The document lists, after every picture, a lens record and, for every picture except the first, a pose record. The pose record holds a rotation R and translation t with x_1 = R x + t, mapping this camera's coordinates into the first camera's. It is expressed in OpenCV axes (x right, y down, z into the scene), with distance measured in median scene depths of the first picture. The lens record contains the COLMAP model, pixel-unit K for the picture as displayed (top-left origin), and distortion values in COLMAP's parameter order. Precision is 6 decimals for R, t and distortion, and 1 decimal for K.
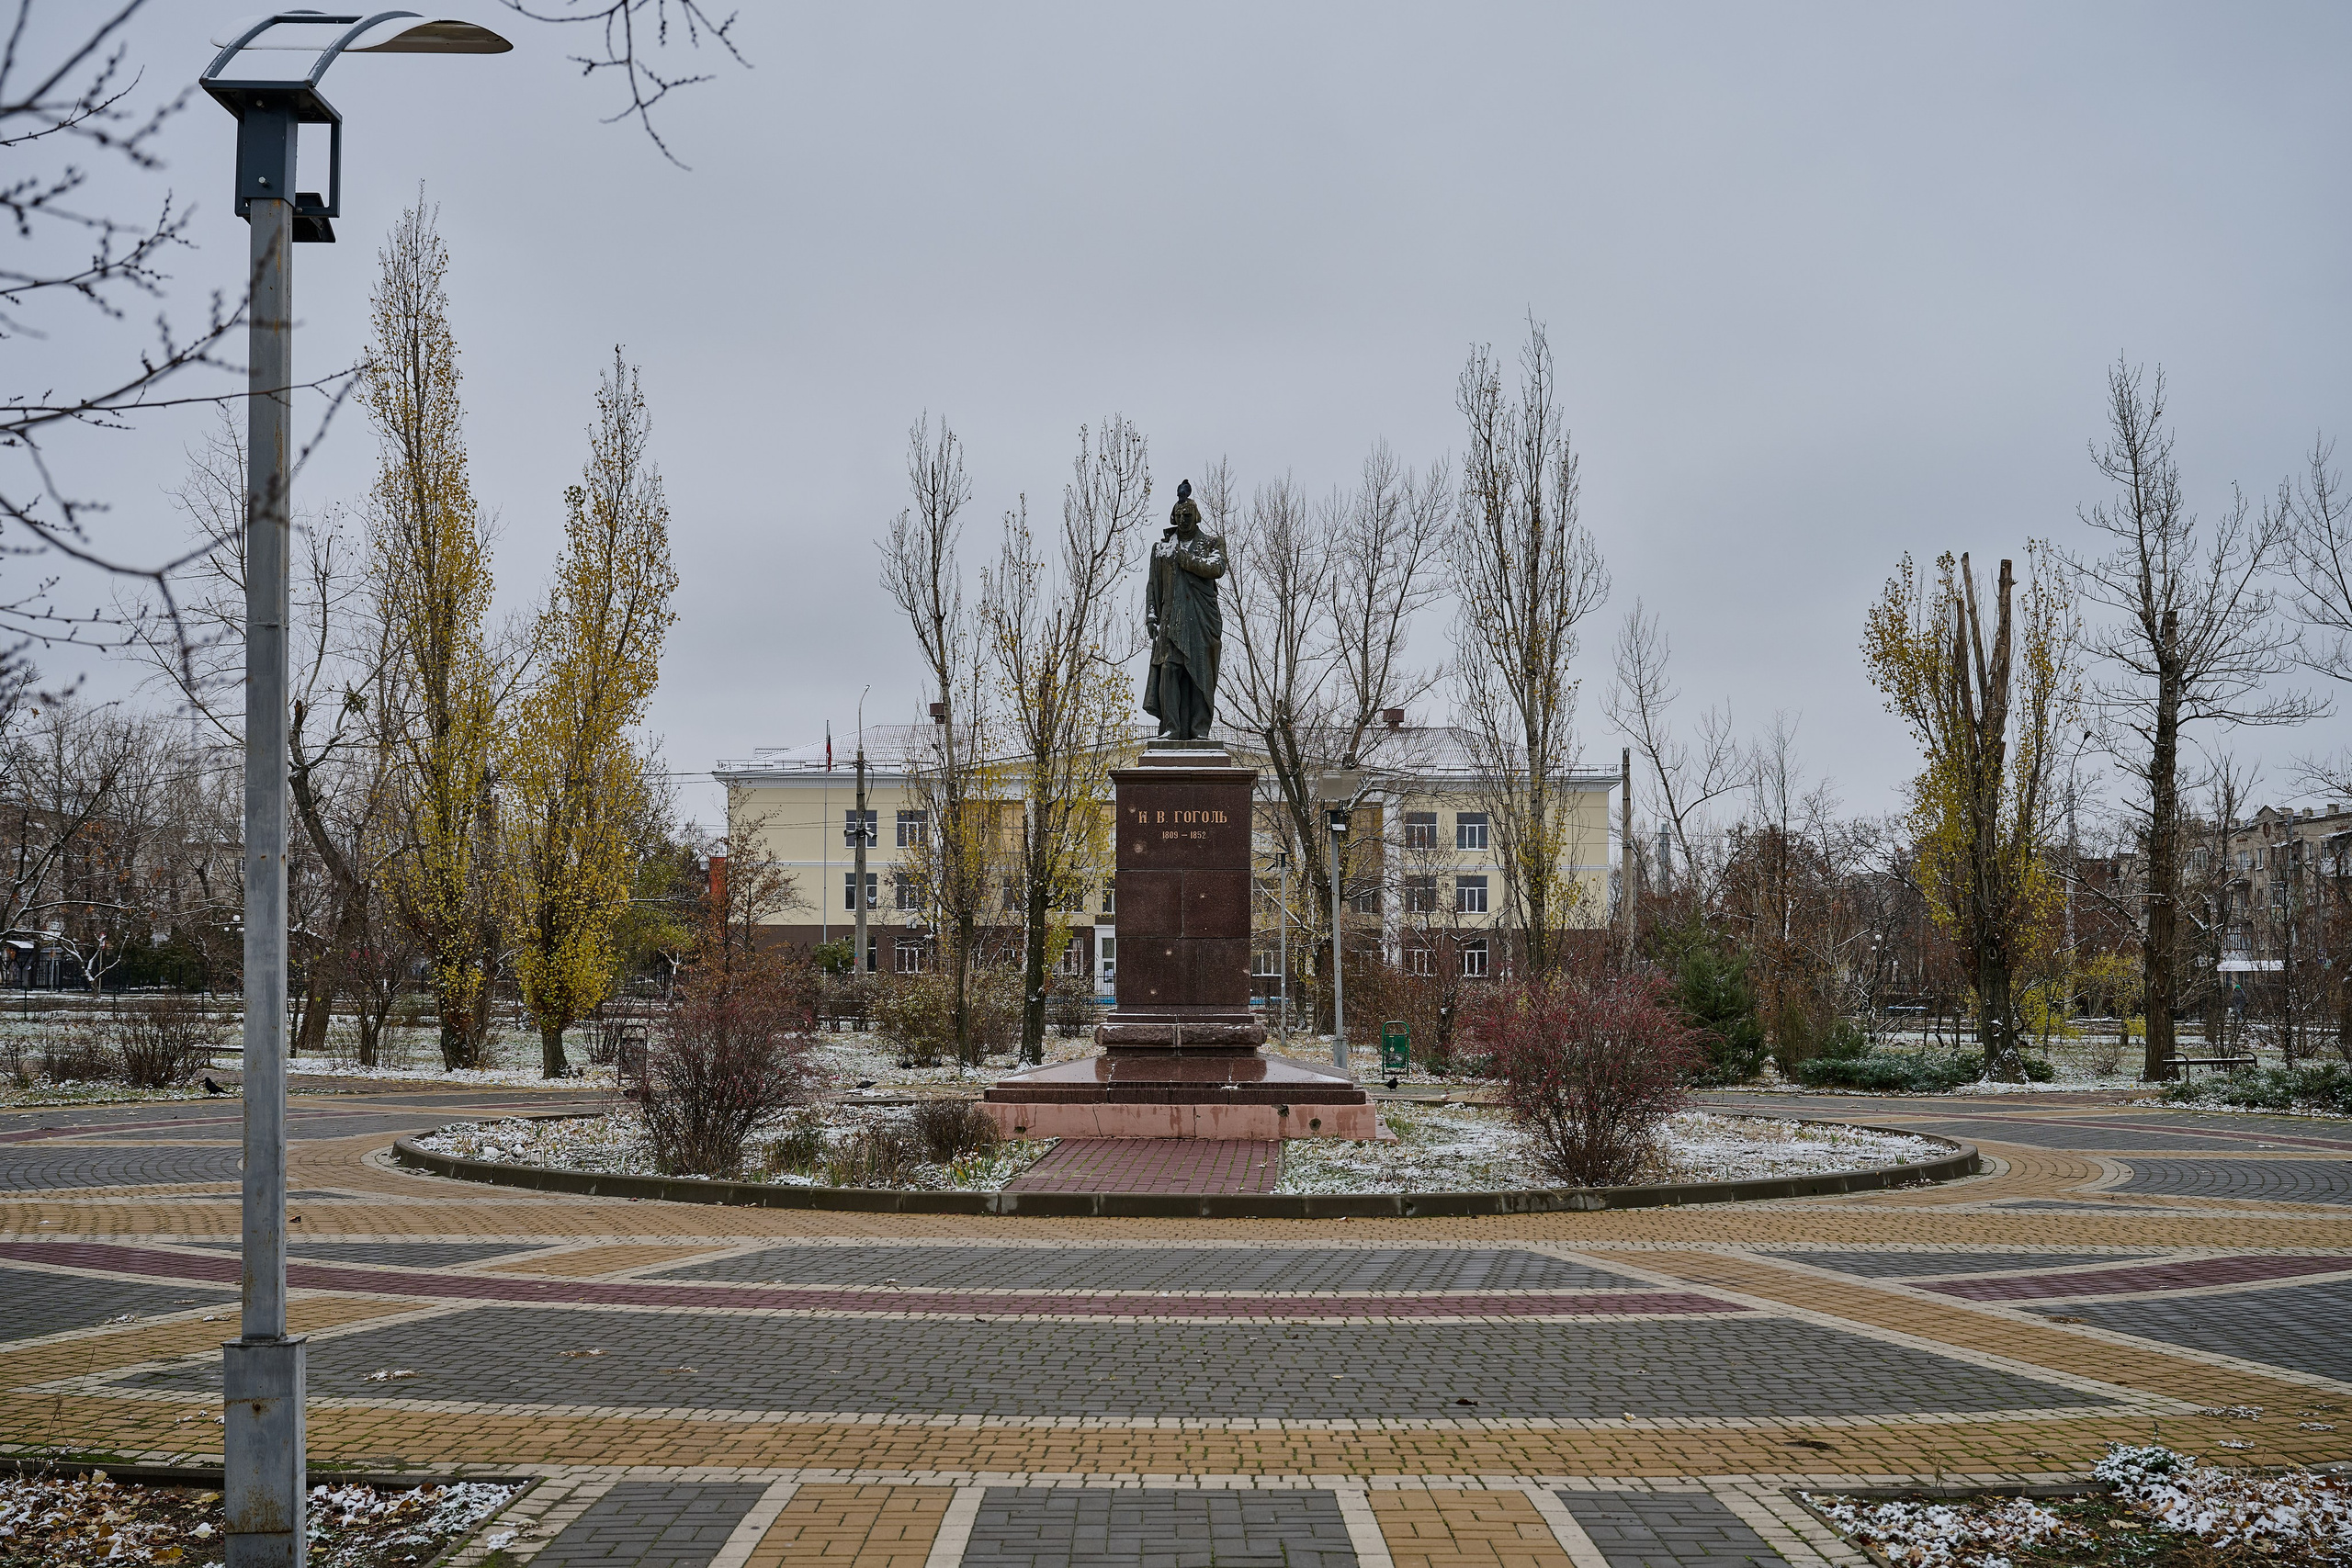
lens RADIAL K [[3578.0, 0, 1176.0], [0, 3578.0, 784.0], [0, 0, 1]] dist [0.000937, -0.012216]
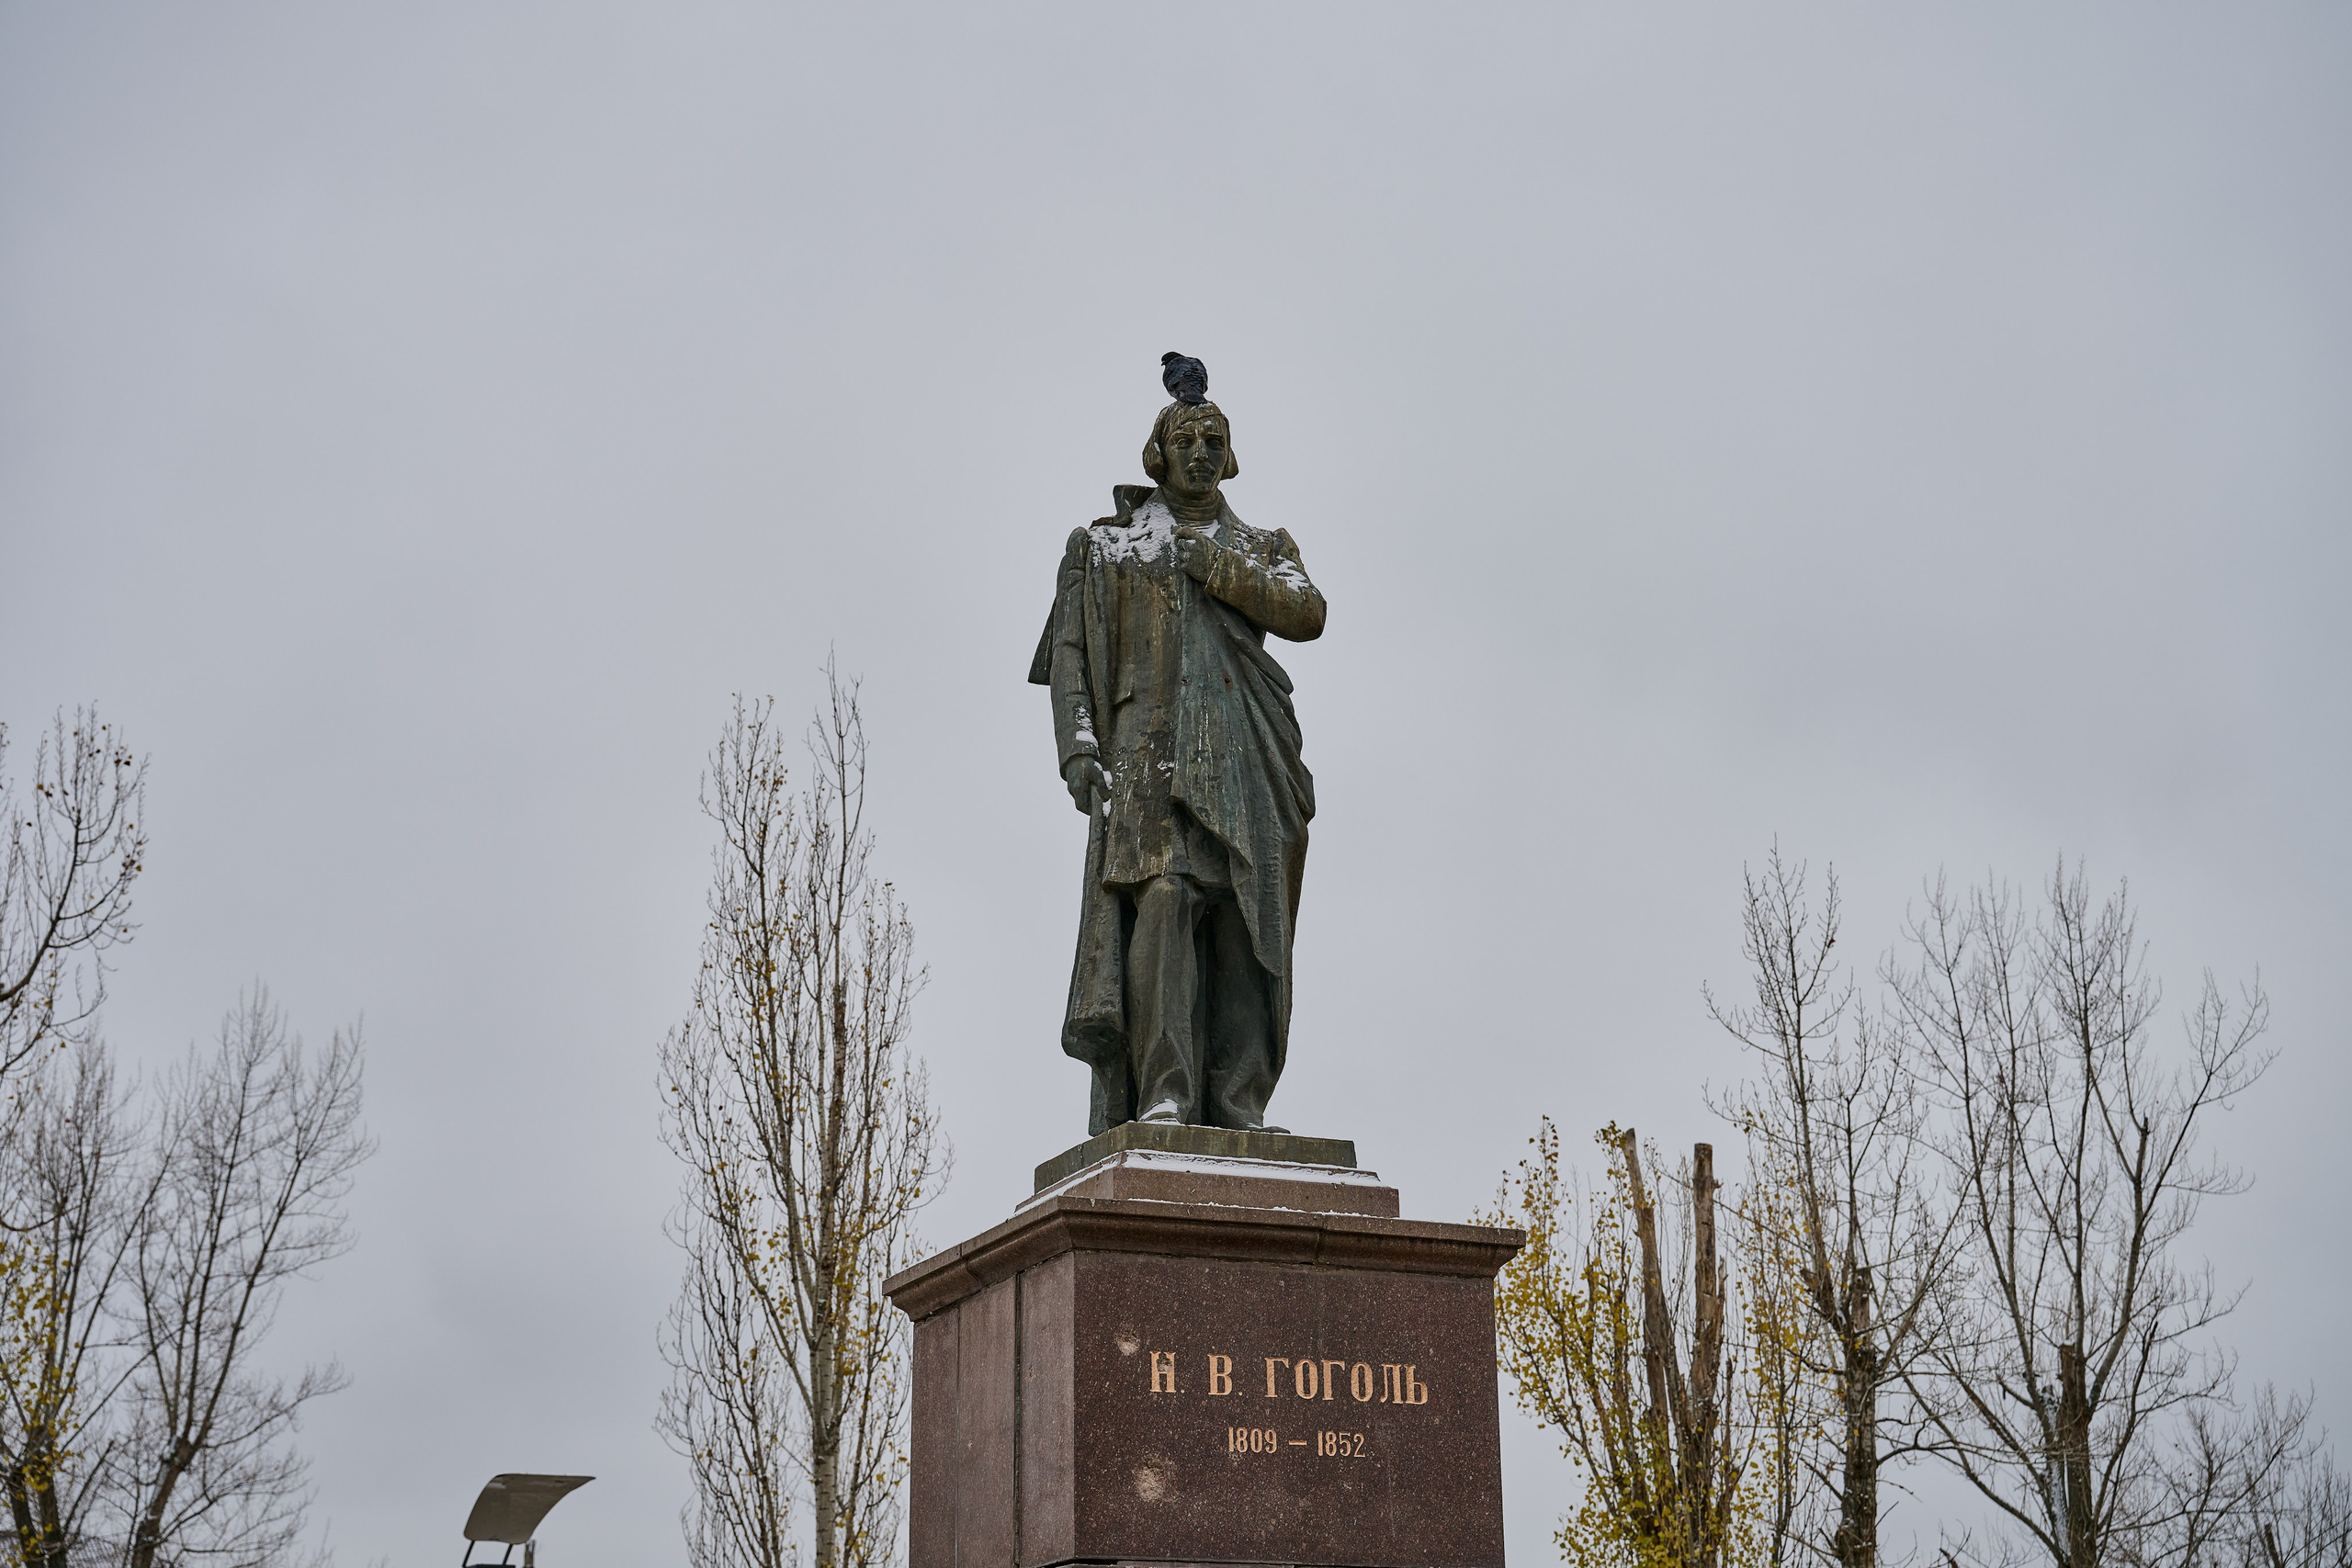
lens RADIAL K [[3578.0, 0, 1176.0], [0, 3578.0, 784.0], [0, 0, 1]] dist [0.000937, -0.012216]
pose [[0.887294, 0.128603, 0.442911, -0.116214], [-0.015240, 0.967988, -0.250534, 0.029166], [-0.460952, 0.215547, 0.860850, 0.620280]]
